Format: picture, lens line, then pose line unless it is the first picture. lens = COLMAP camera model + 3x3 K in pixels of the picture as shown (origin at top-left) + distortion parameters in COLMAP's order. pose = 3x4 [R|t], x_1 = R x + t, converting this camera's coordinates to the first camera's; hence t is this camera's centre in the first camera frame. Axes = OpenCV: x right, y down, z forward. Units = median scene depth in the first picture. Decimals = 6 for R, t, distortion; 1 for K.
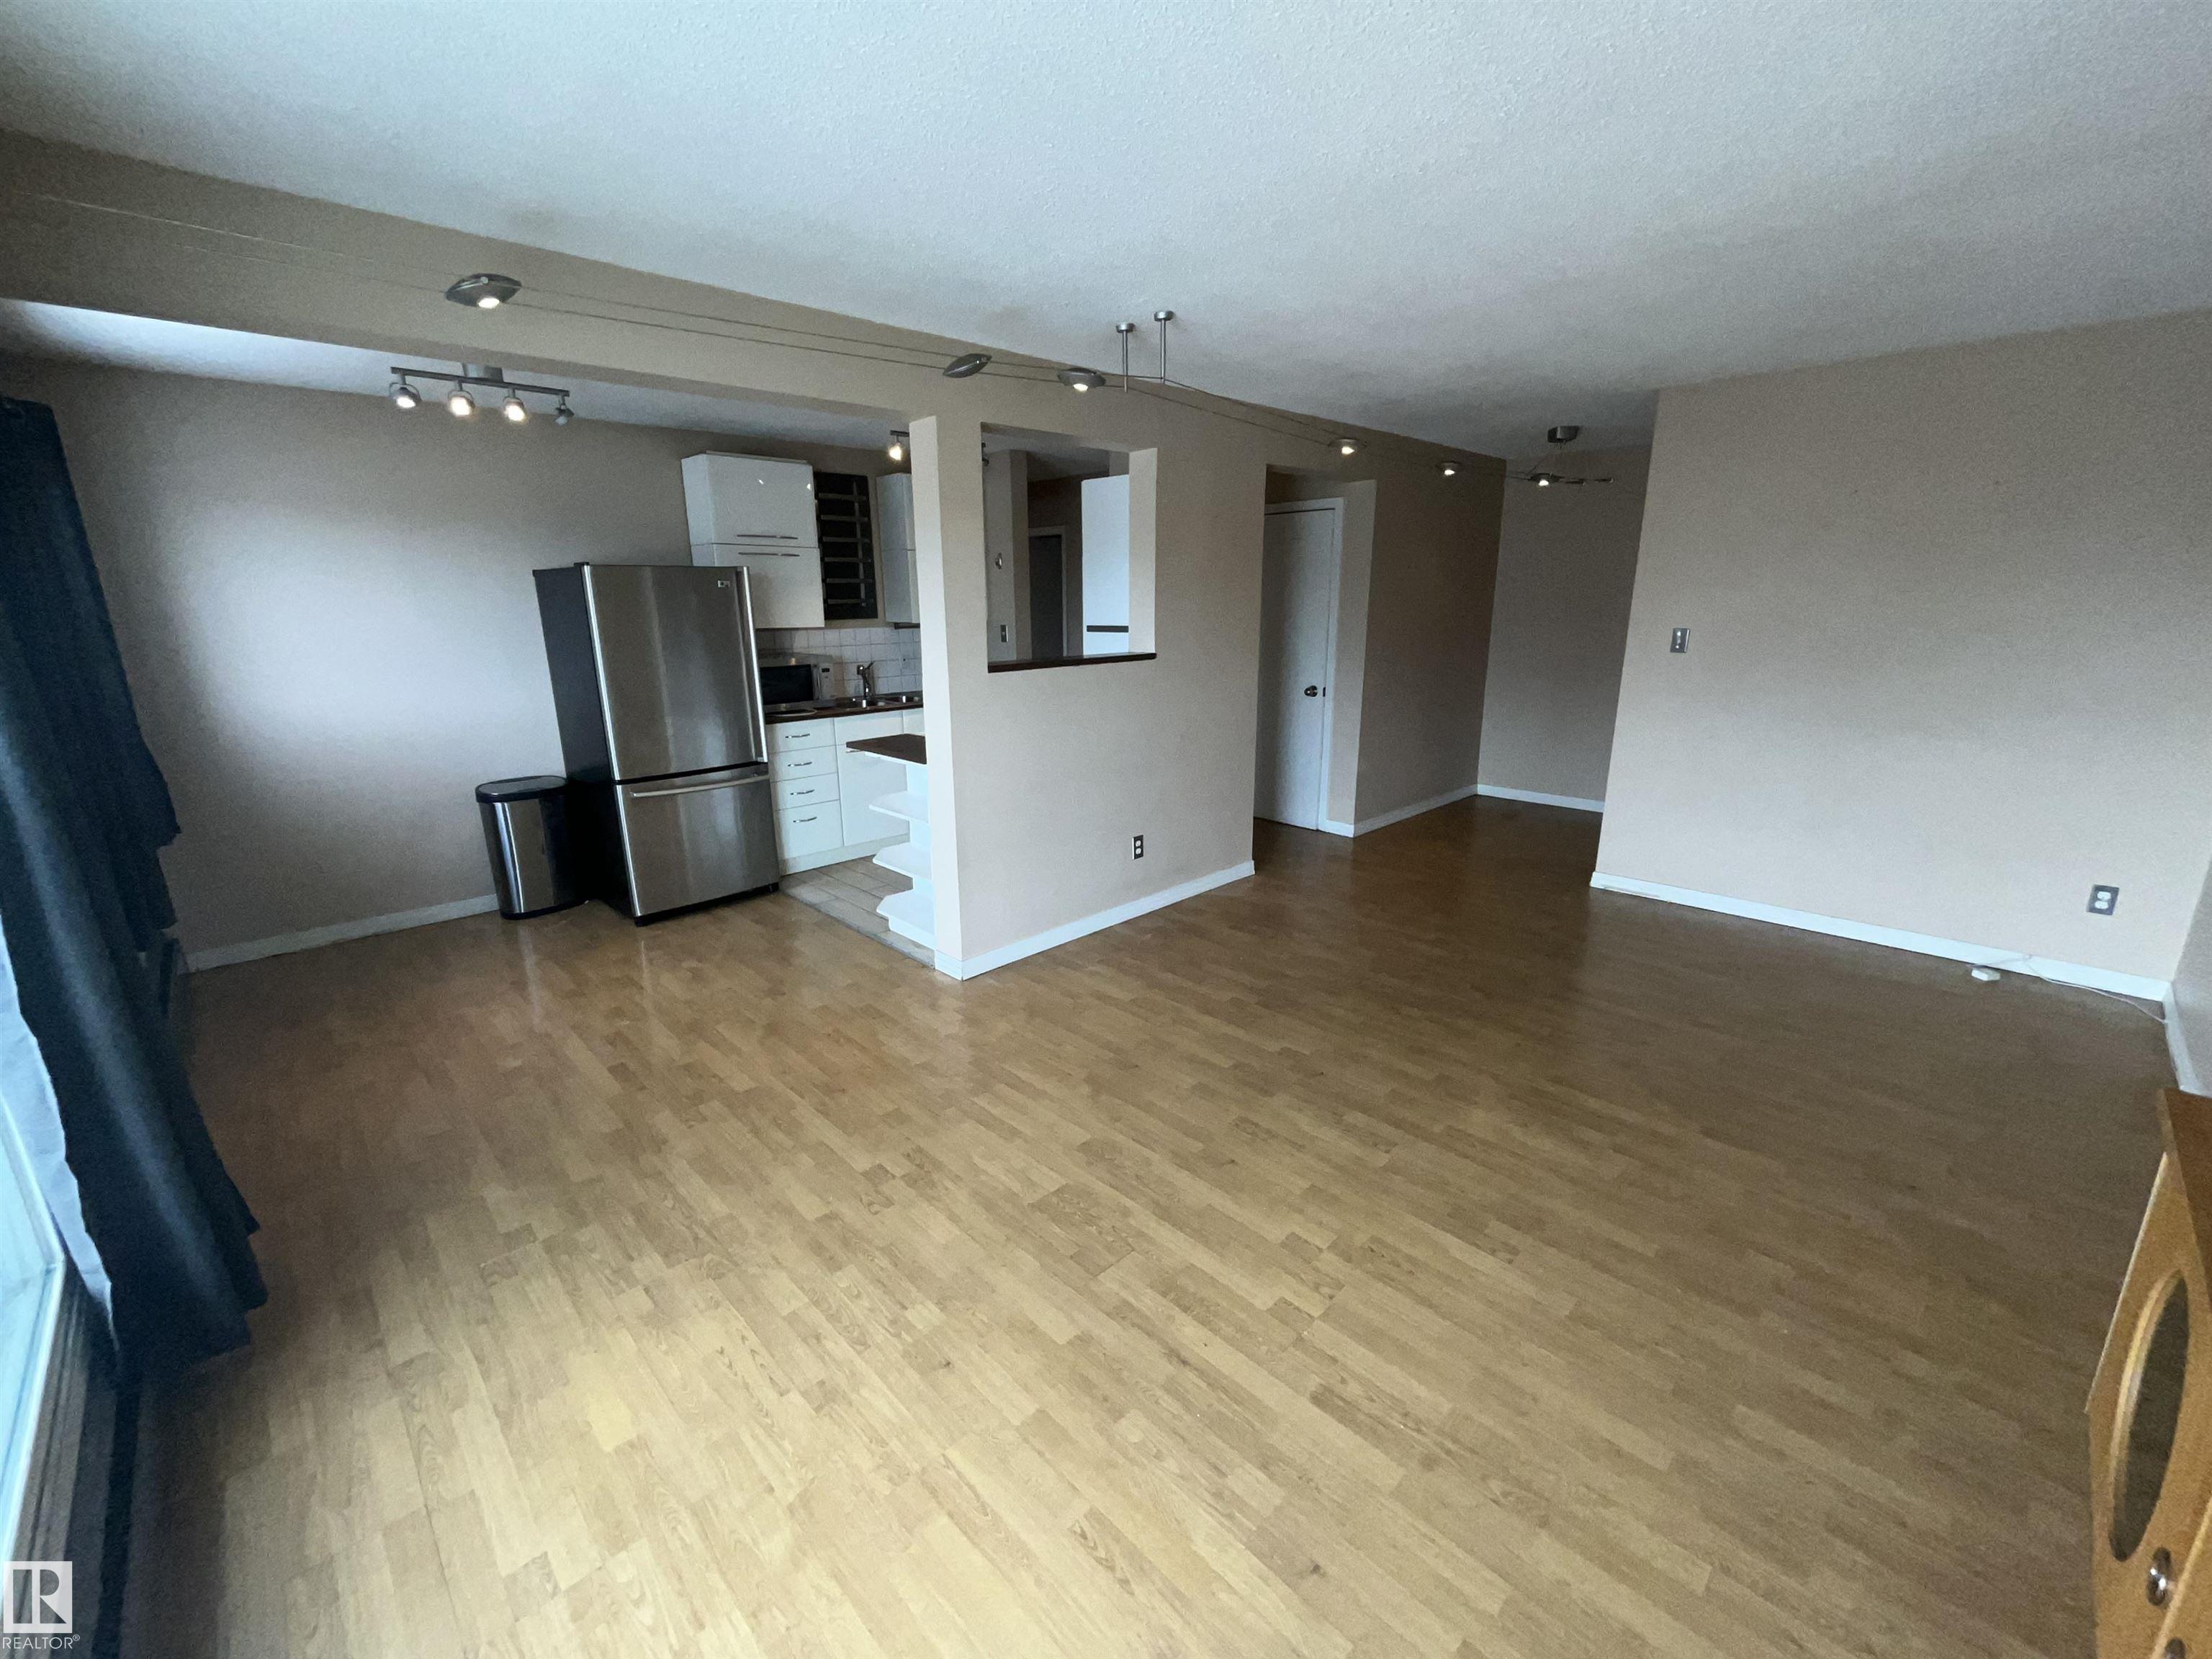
lens RADIAL K [[903.0, 0, 1102.6], [0, 903.0, 827.4], [0, 0, 1]] dist [-0.005676, 0.000238]
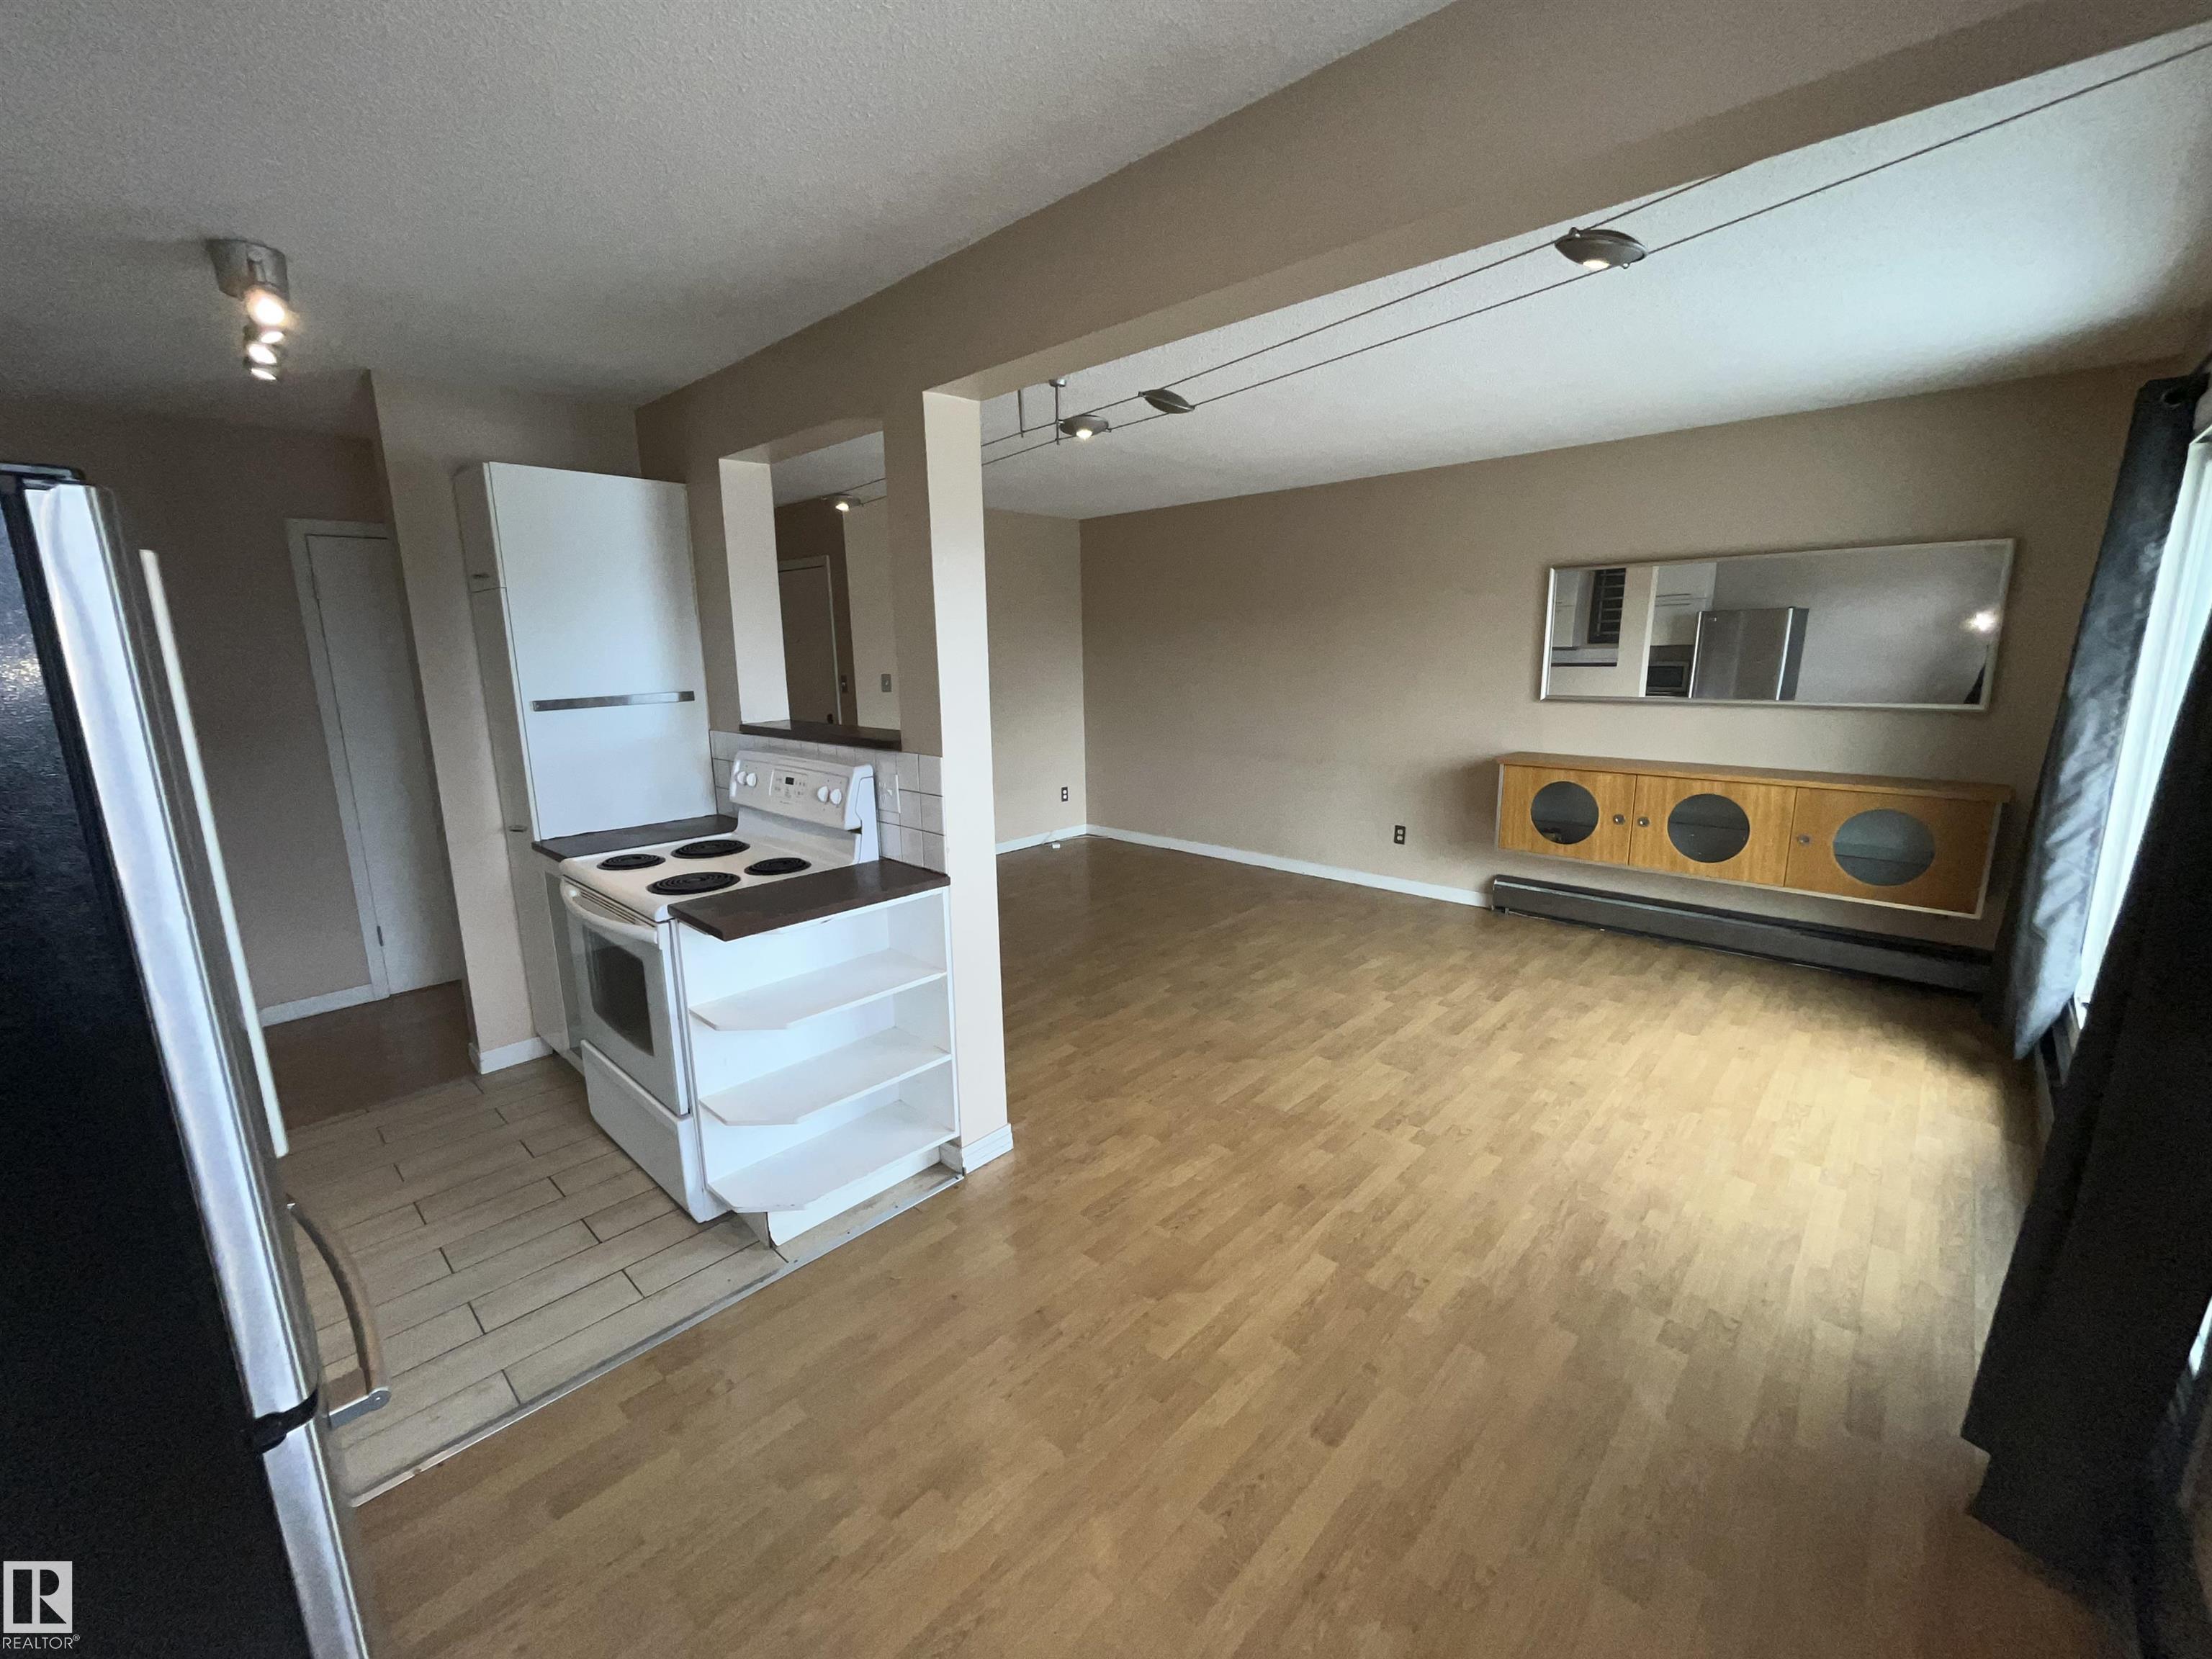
lens RADIAL K [[903.0, 0, 1102.6], [0, 903.0, 827.4], [0, 0, 1]] dist [-0.005676, 0.000238]
pose [[-0.042264, -0.191585, 0.980566, -0.965713], [0.268371, 0.943196, 0.195851, -0.239460], [-0.962388, 0.271433, 0.011553, 0.965866]]
